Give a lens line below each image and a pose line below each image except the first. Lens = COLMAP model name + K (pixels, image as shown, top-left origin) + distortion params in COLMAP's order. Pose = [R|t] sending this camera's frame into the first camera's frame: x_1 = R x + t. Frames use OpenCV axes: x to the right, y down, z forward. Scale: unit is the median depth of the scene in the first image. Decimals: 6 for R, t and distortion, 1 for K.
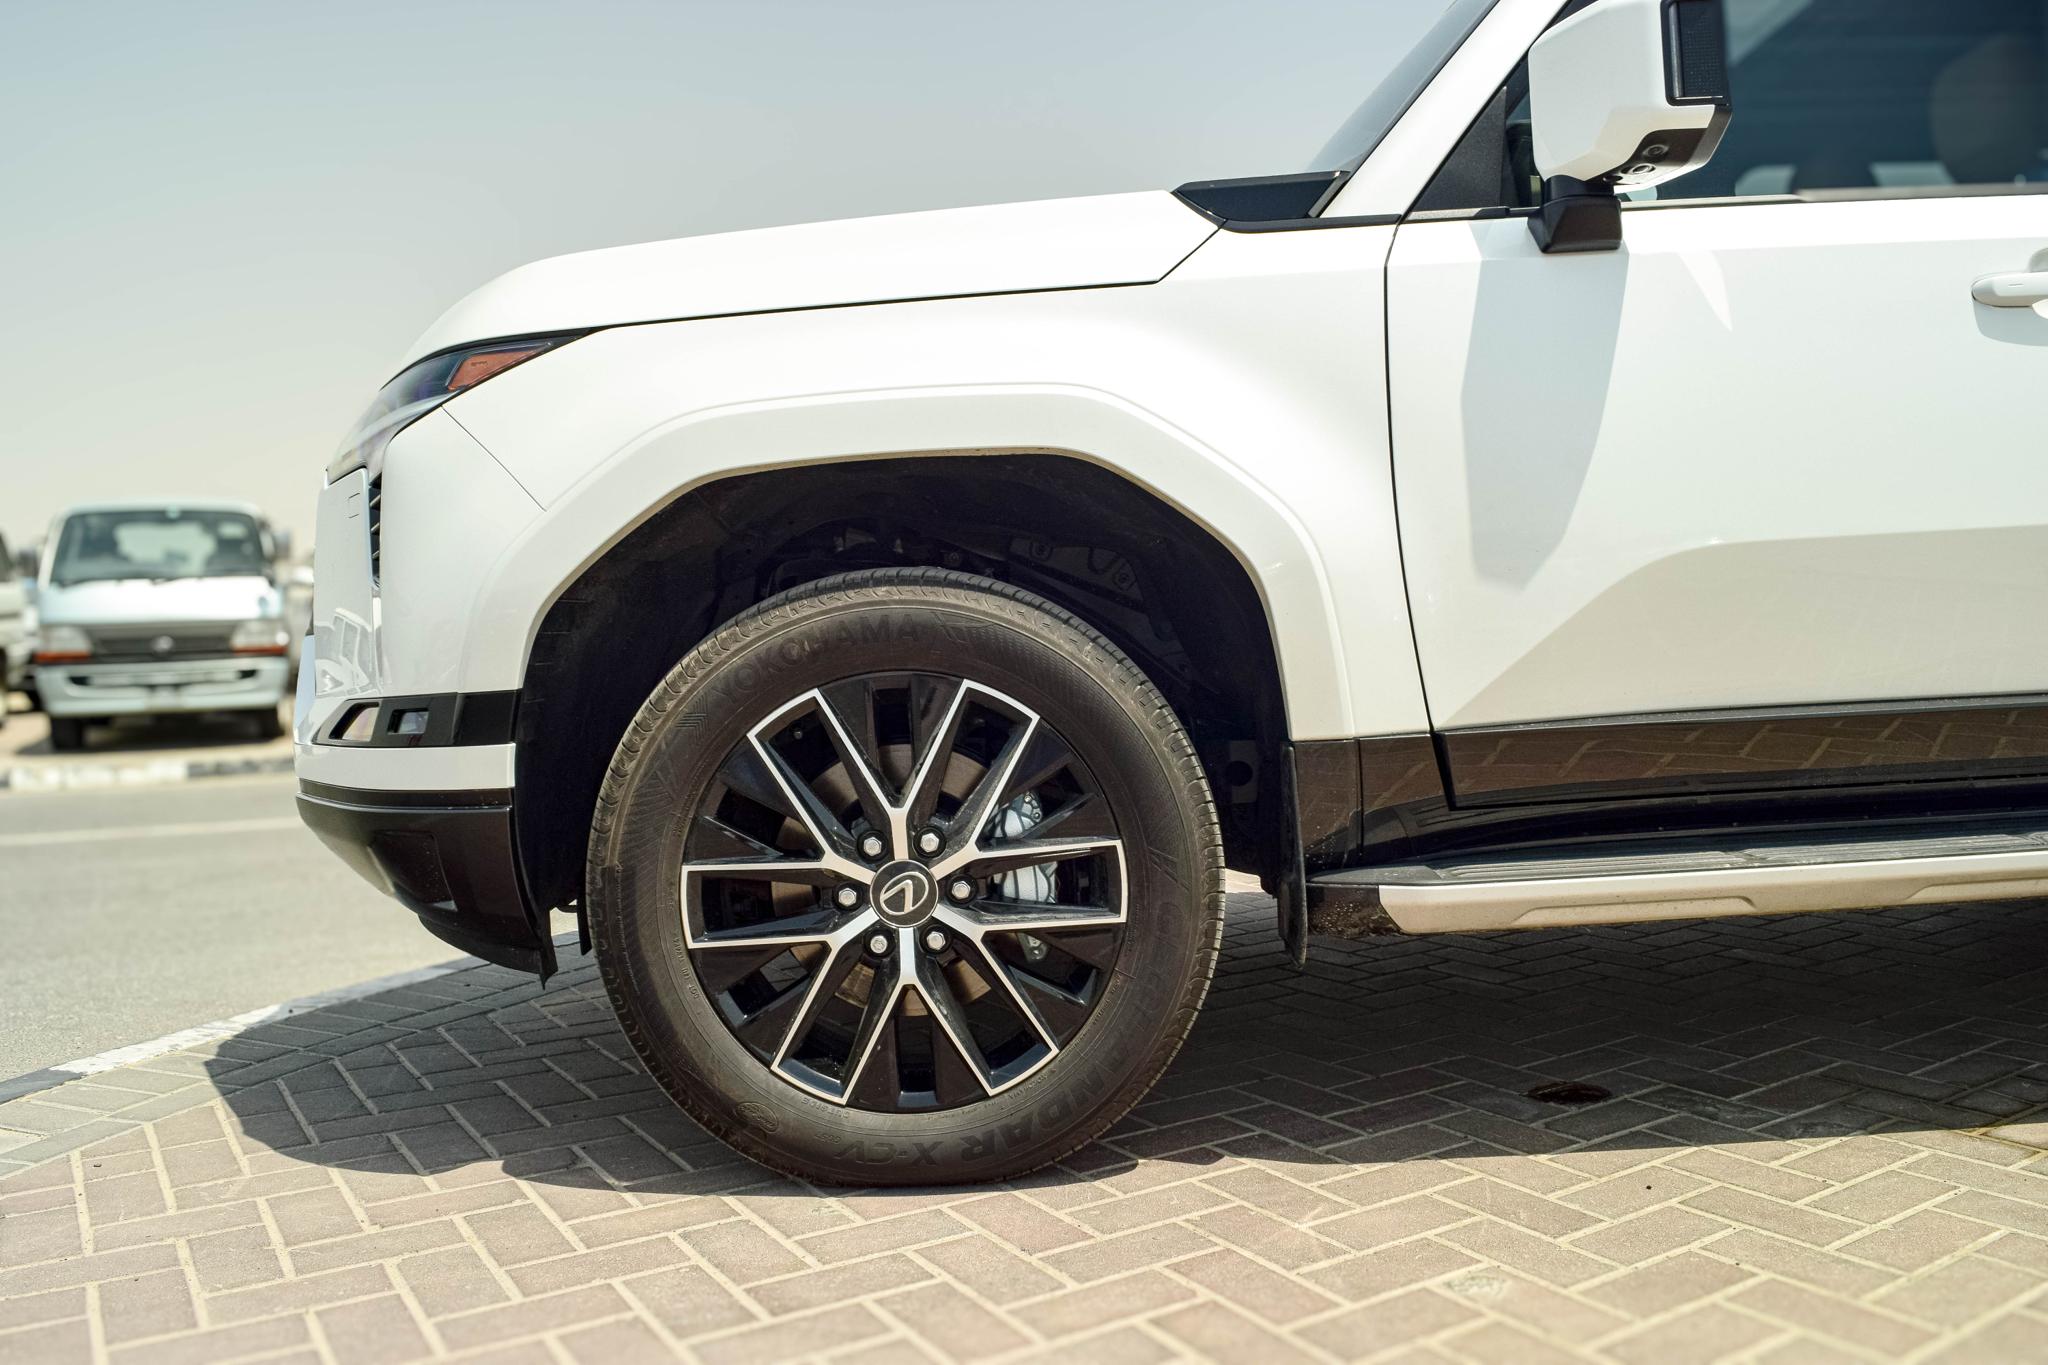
lens RADIAL K [[1594.8, 0, 1024.0], [0, 1594.8, 682.5], [0, 0, 1]] dist [-0.083673, 0.006511]
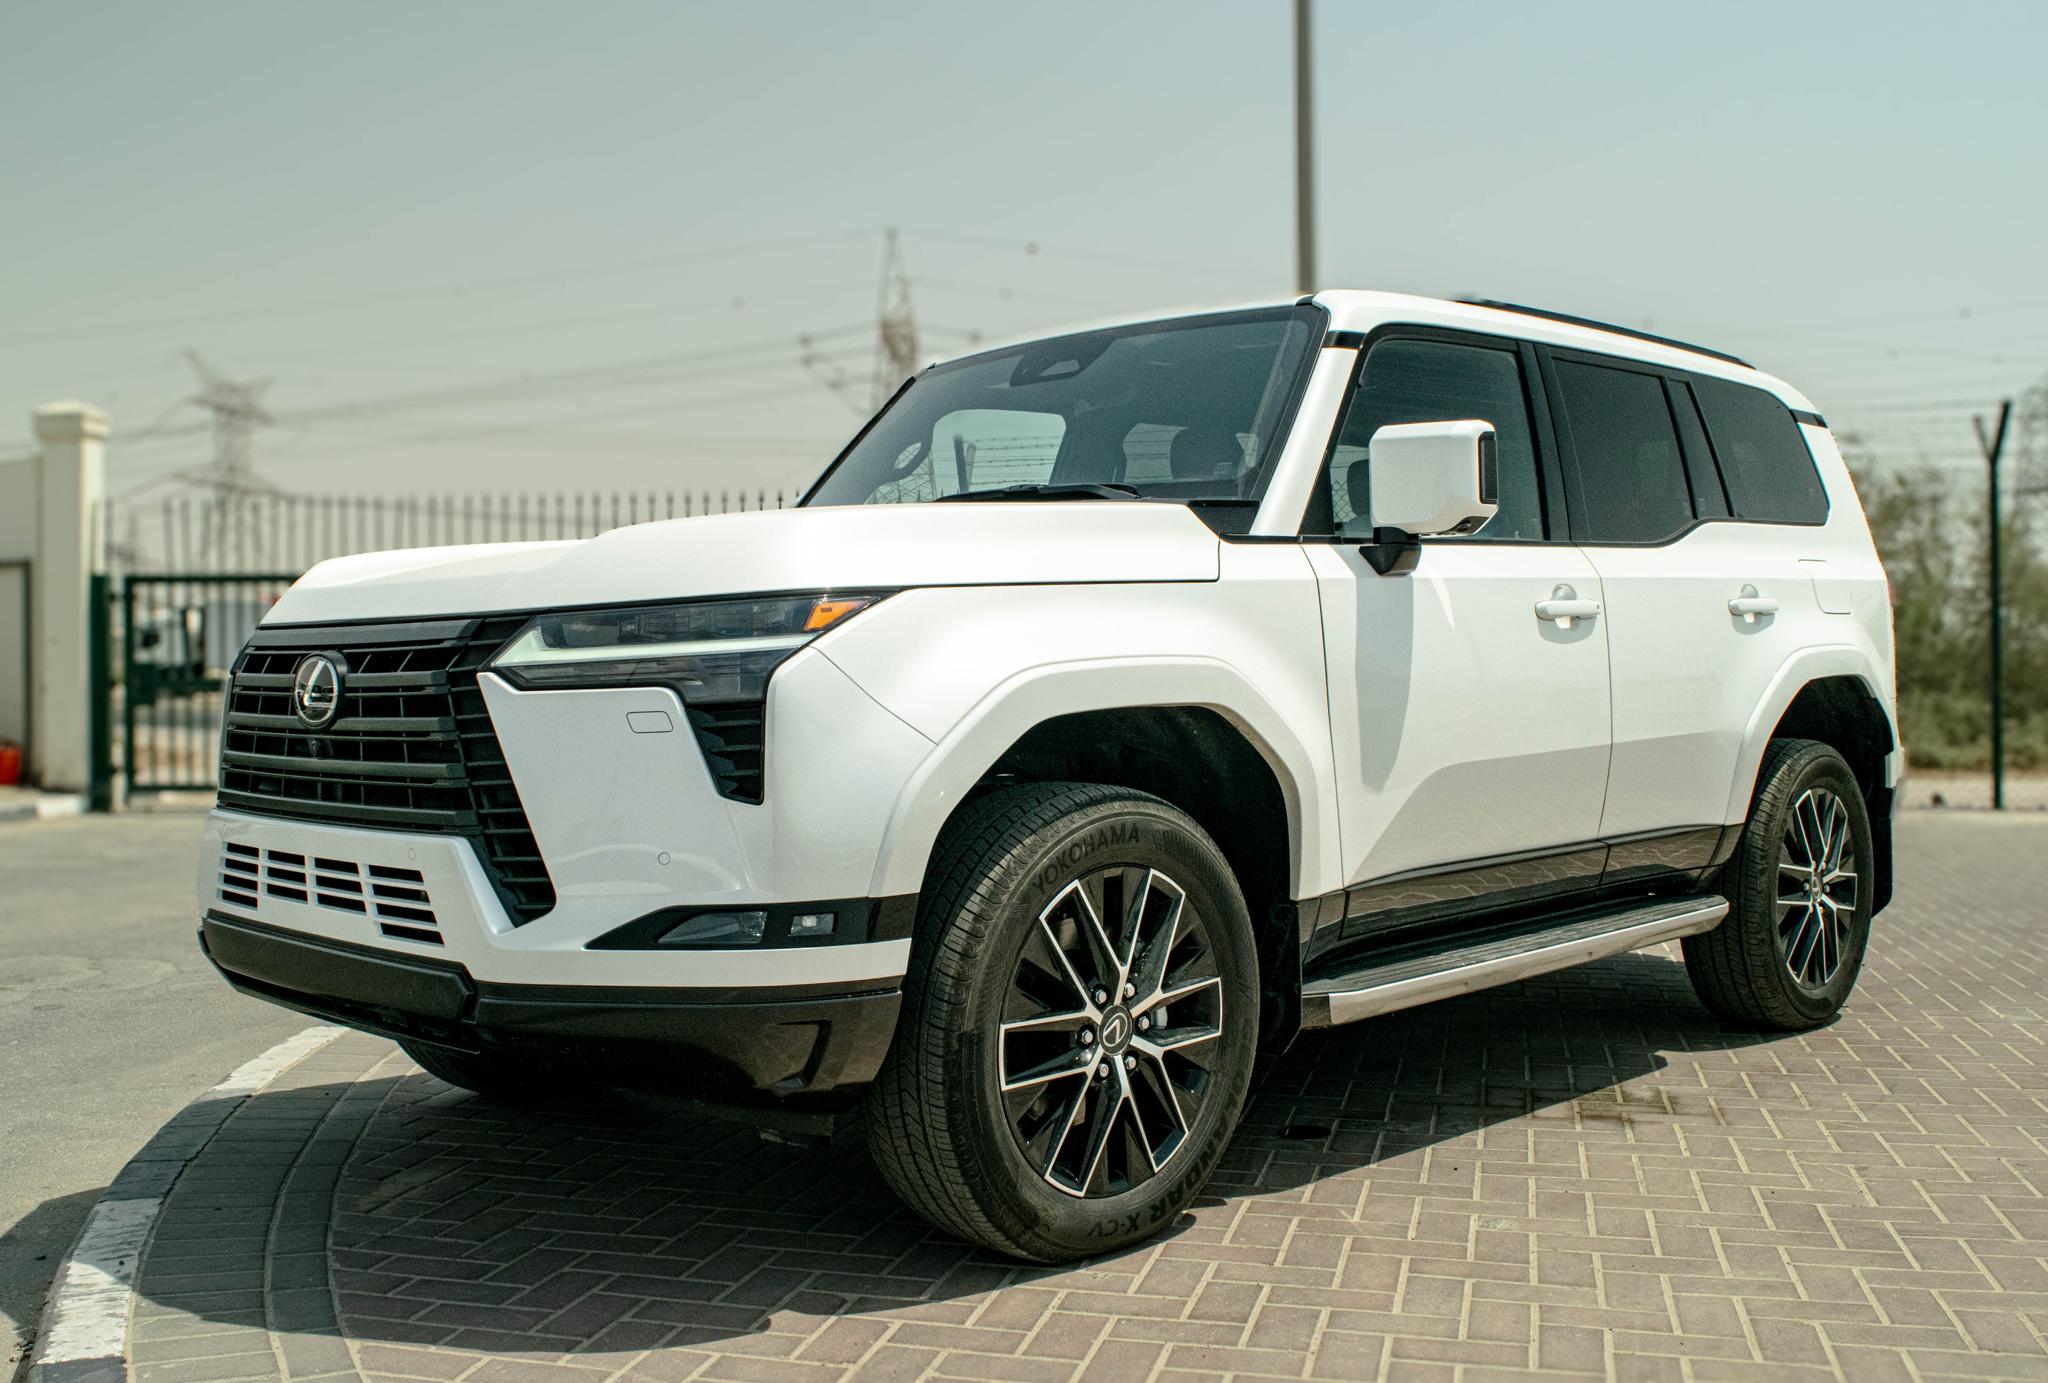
lens RADIAL K [[1916.6, 0, 934.2], [0, 1916.6, 699.7], [0, 0, 1]] dist [-0.078623, 0.011543]
pose [[0.747399, 0.017696, 0.664139, -1.261866], [0.006327, 0.999410, -0.033750, -0.091885], [-0.664345, 0.029427, 0.746847, -0.107389]]
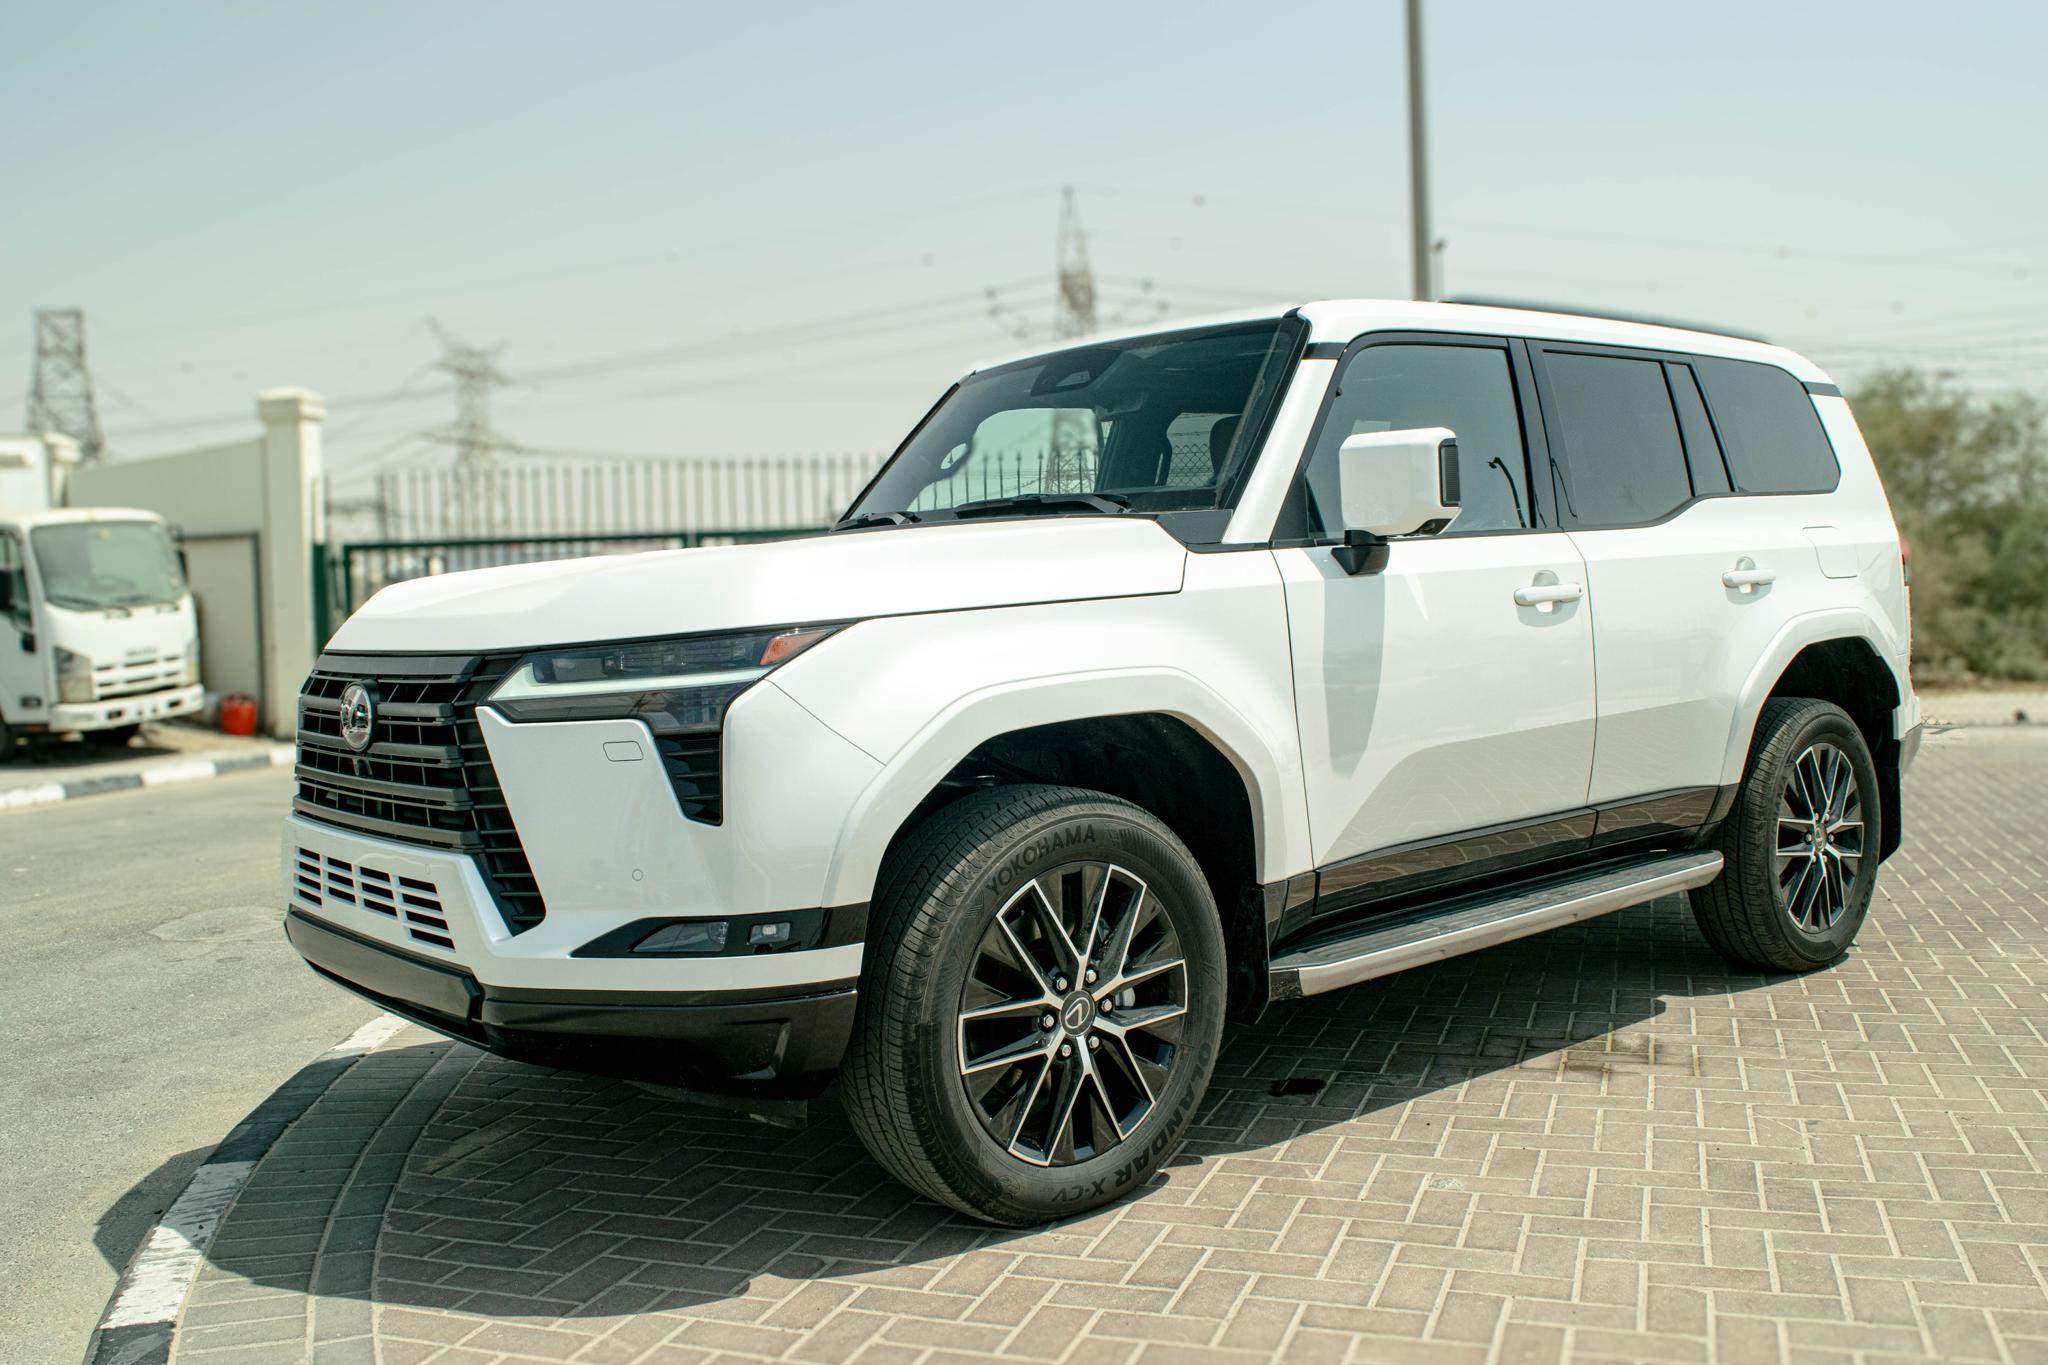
lens RADIAL K [[1766.2, 0, 1024.0], [0, 1766.2, 682.5], [0, 0, 1]] dist [-0.073796, -0.000222]
pose [[0.782696, -0.021152, 0.622045, -1.114135], [0.027407, 0.999624, -0.000494, -0.171695], [-0.621801, 0.017435, 0.782982, -0.241748]]
